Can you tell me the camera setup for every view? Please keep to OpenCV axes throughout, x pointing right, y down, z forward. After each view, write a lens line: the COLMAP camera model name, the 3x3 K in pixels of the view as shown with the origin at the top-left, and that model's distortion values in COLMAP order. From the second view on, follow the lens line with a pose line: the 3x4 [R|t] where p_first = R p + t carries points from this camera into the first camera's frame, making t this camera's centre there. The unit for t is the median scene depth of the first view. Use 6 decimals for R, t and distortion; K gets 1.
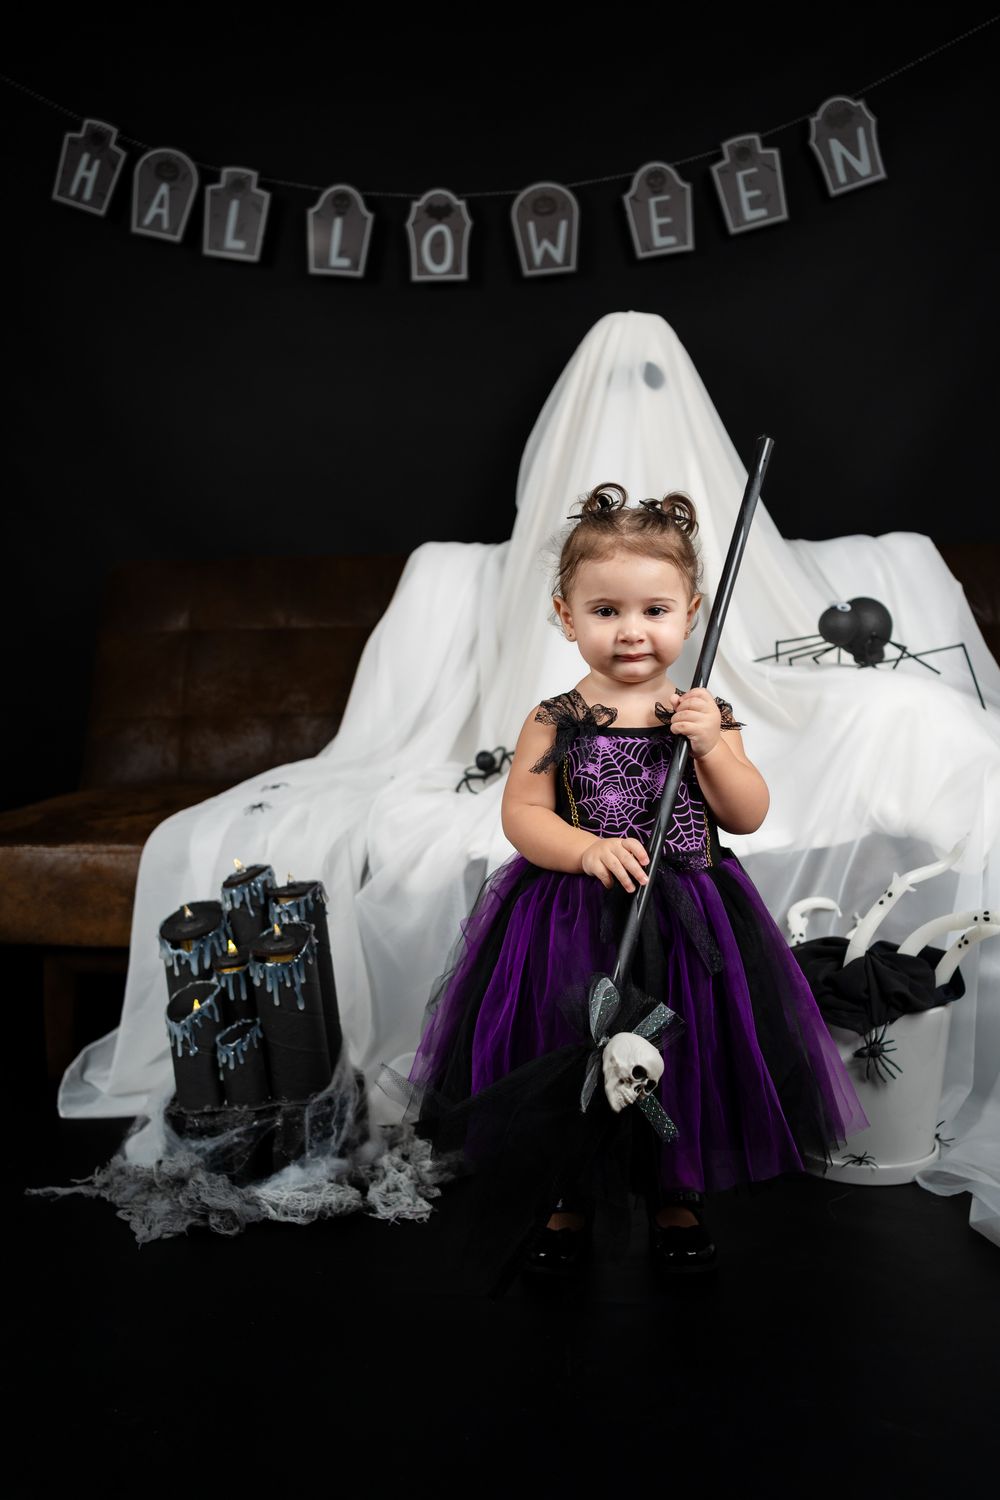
lens RADIAL K [[1530.2, 0, 508.6], [0, 1530.2, 770.5], [0, 0, 1]] dist [0.007973, 0.000000]
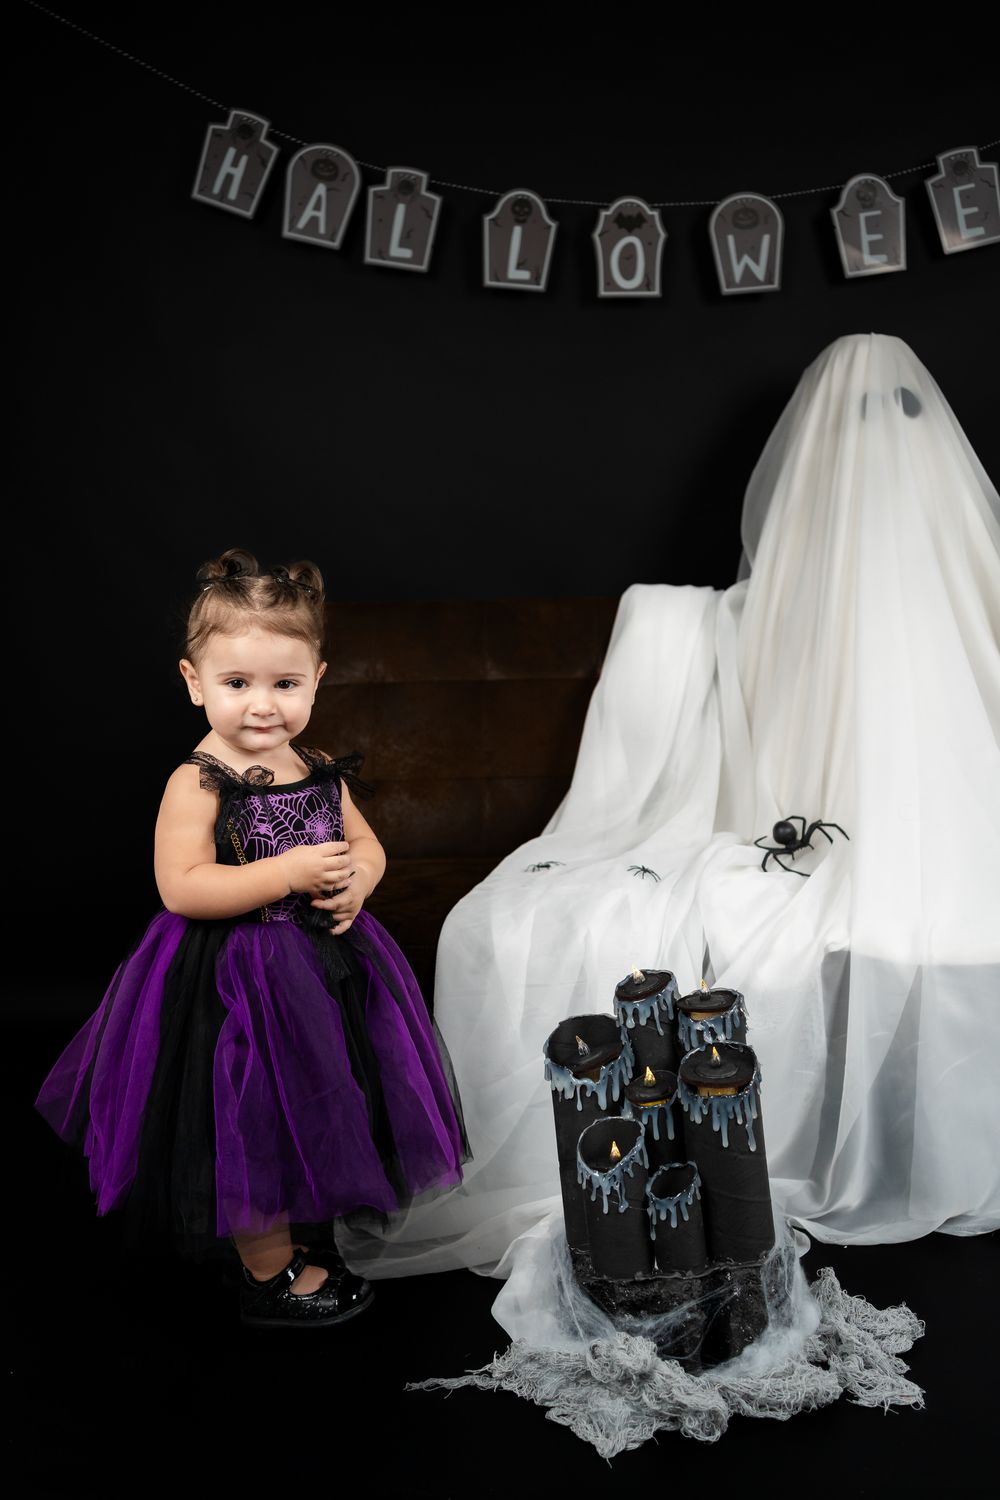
lens RADIAL K [[1530.2, 0, 511.7], [0, 1530.2, 759.1], [0, 0, 1]] dist [0.007973, 0.000000]
pose [[0.995078, -0.008730, 0.098705, -0.232155], [0.011741, 0.999482, -0.029970, -0.021528], [-0.098392, 0.030982, 0.994665, 0.124345]]
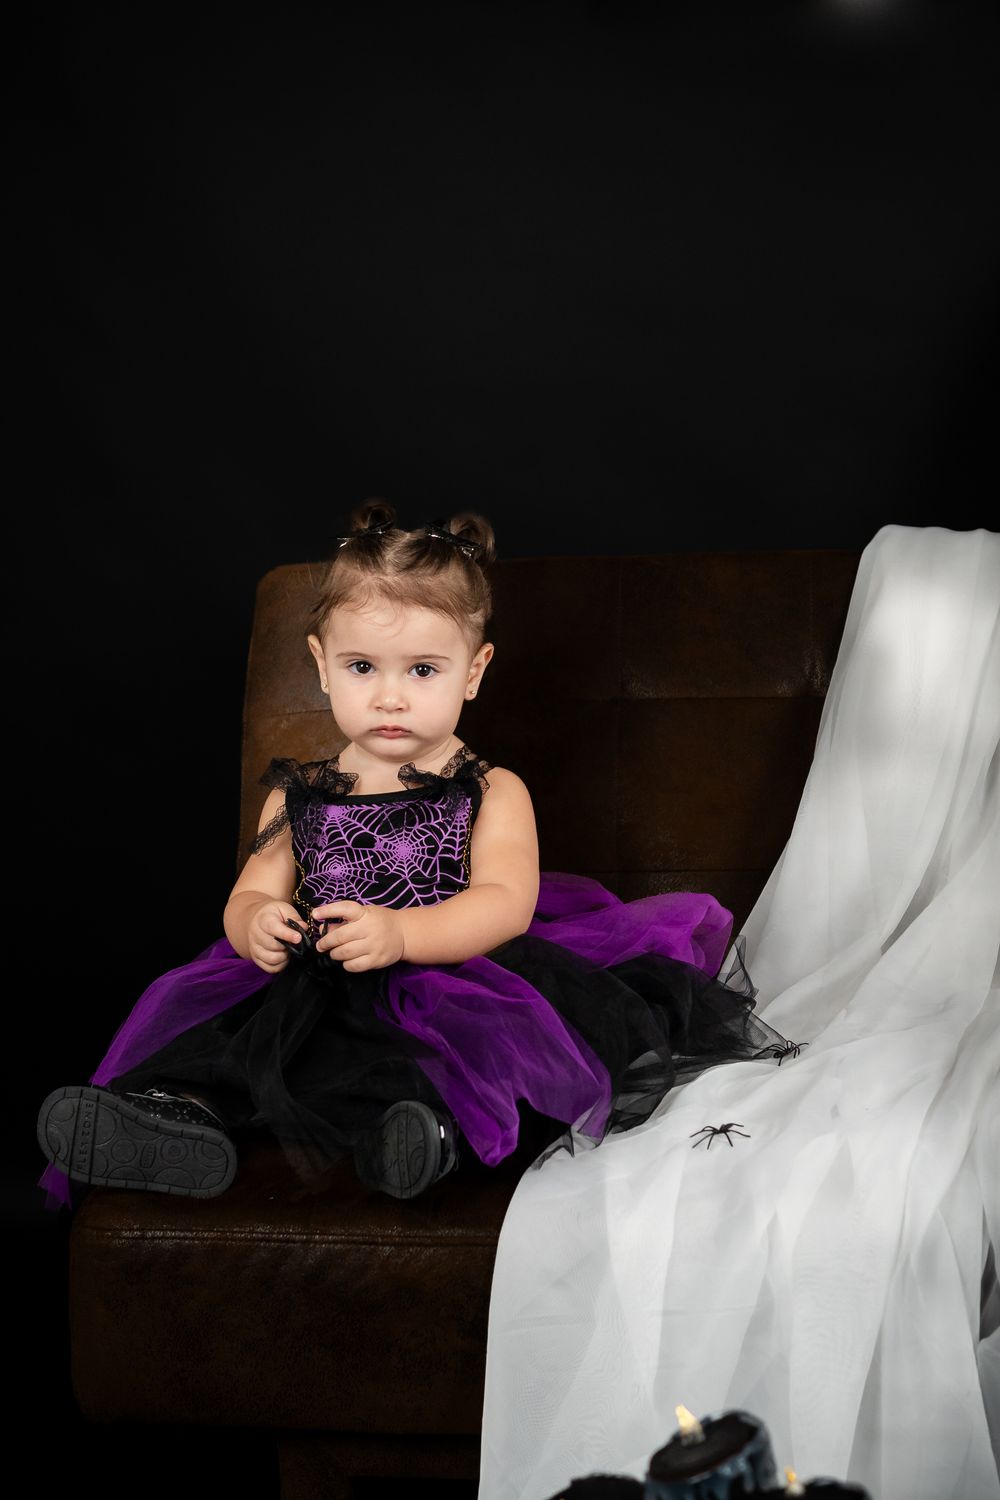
lens RADIAL K [[2315.1, 0, 531.1], [0, 2315.1, 758.4], [0, 0, 1]] dist [0.008916, 0.000000]
pose [[0.999841, -0.009514, 0.015089, -0.199650], [0.009218, 0.999766, 0.019569, -0.093799], [-0.015271, -0.019426, 0.999695, 0.227490]]
